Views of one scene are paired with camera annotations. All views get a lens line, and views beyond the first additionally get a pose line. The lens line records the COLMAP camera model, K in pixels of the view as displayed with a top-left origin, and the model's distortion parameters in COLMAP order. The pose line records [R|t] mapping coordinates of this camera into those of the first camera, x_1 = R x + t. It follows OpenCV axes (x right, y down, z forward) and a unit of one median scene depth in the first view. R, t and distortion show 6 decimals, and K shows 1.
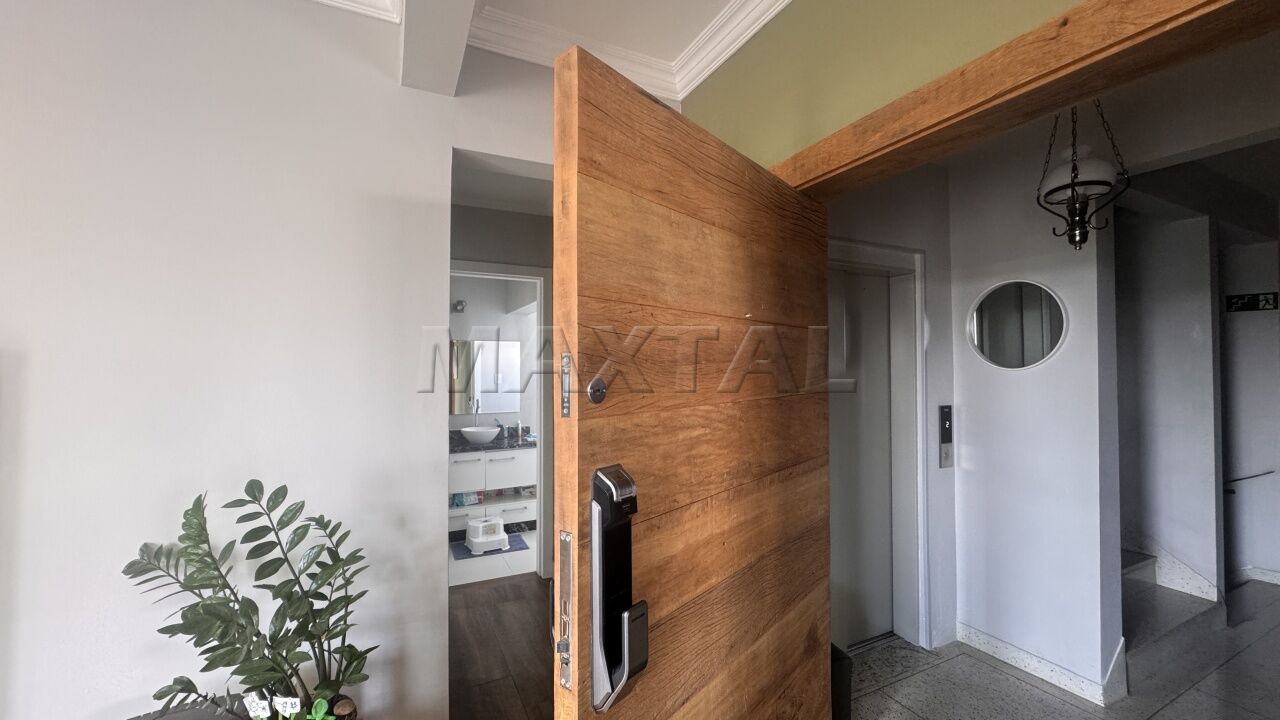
lens RADIAL K [[506.6, 0, 638.1], [0, 506.6, 360.8], [0, 0, 1]] dist [-0.006098, 0.000402]
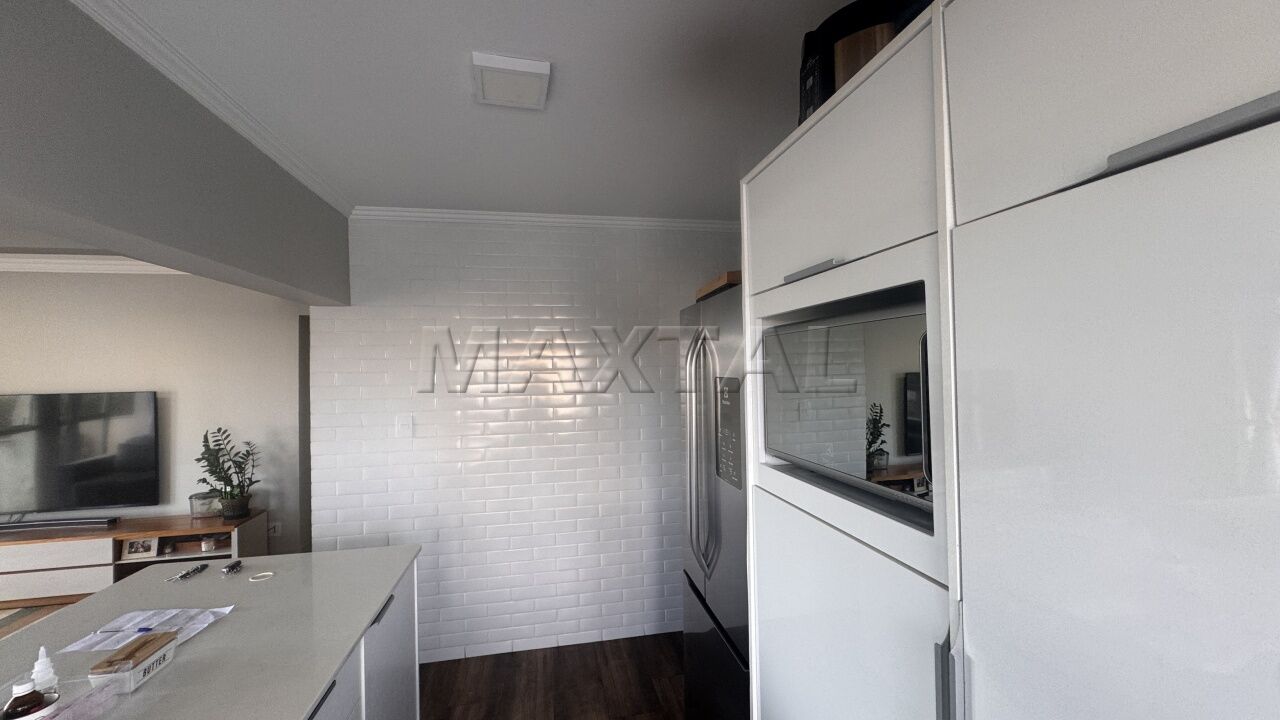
lens RADIAL K [[506.6, 0, 645.6], [0, 506.6, 357.2], [0, 0, 1]] dist [-0.006098, 0.000402]
pose [[0.966416, -0.021125, -0.256112, 0.884760], [0.021158, 0.999773, -0.002626, -0.057046], [0.256110, -0.002881, 0.966643, -0.491130]]
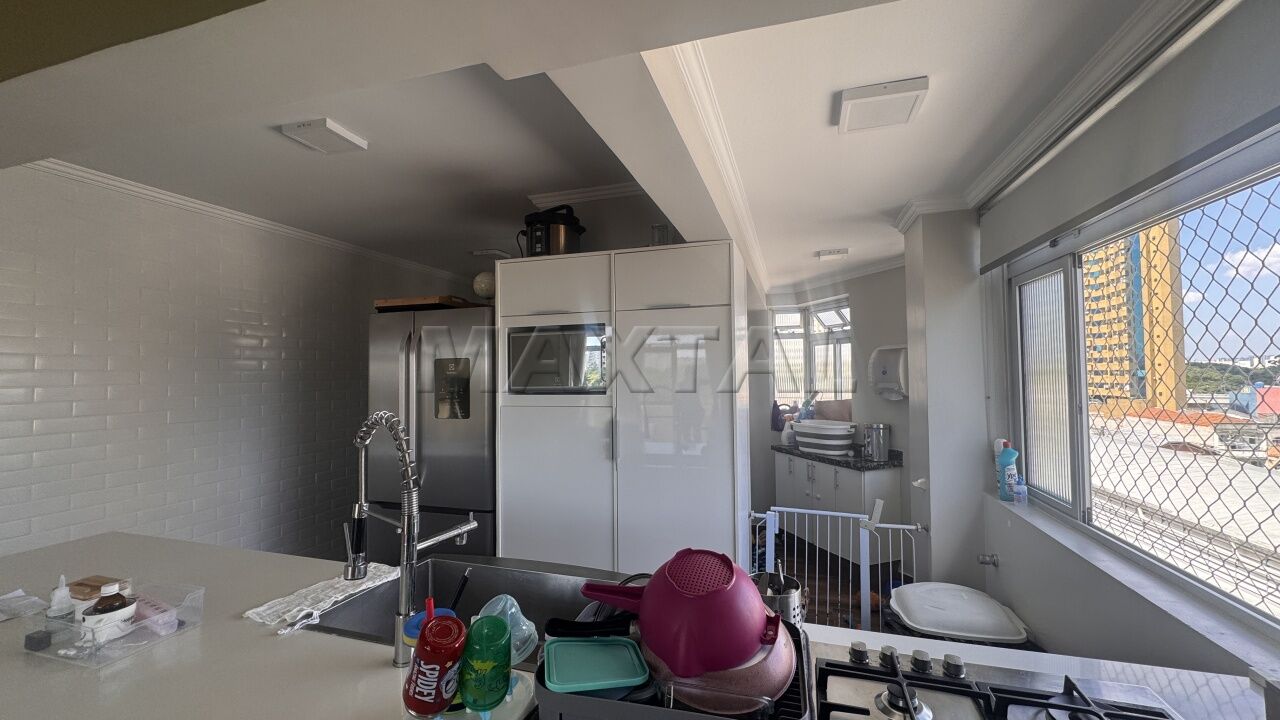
lens RADIAL K [[506.6, 0, 639.9], [0, 506.6, 362.8], [0, 0, 1]] dist [-0.006098, 0.000402]
pose [[0.681910, 0.009921, 0.731369, 0.512292], [0.002770, 0.999866, -0.016146, -0.024200], [-0.731431, 0.013036, 0.681791, -0.747944]]
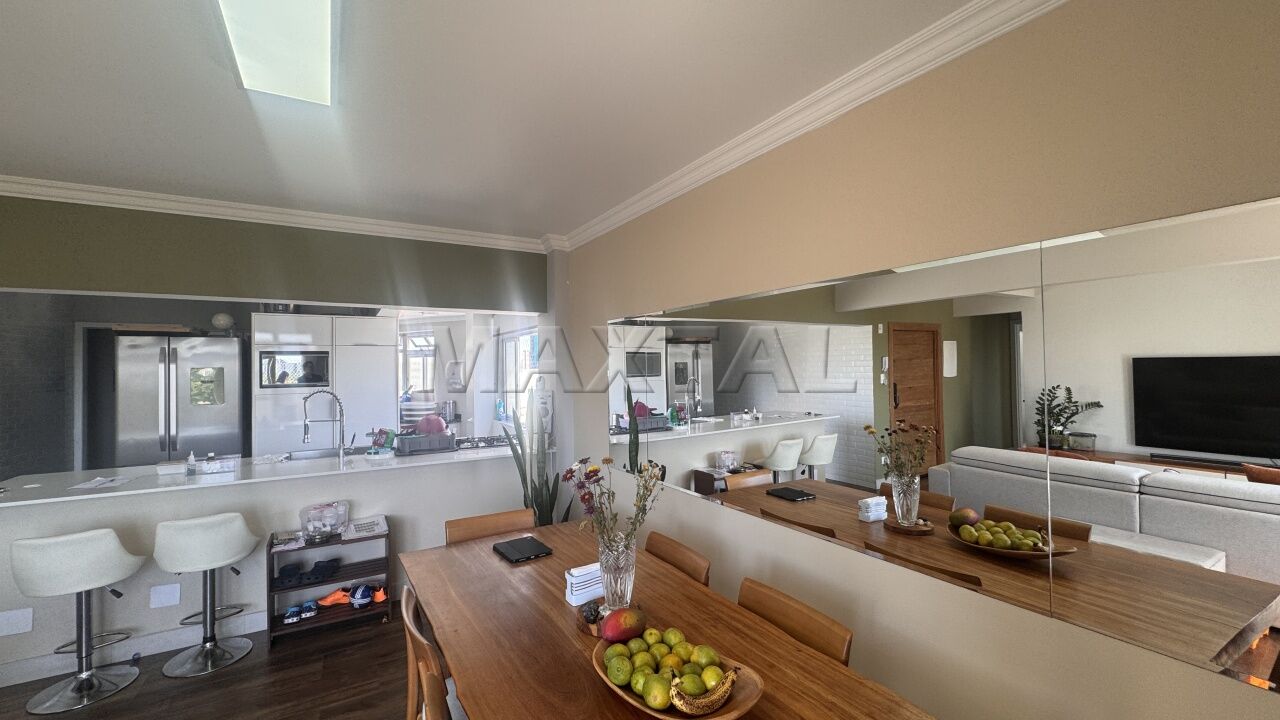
lens RADIAL K [[506.6, 0, 639.0], [0, 506.6, 363.2], [0, 0, 1]] dist [-0.006098, 0.000402]
pose [[-0.087227, 0.011893, 0.996117, -0.330045], [0.001811, 0.999929, -0.011779, -0.035993], [-0.996187, 0.000777, -0.087242, -0.939373]]
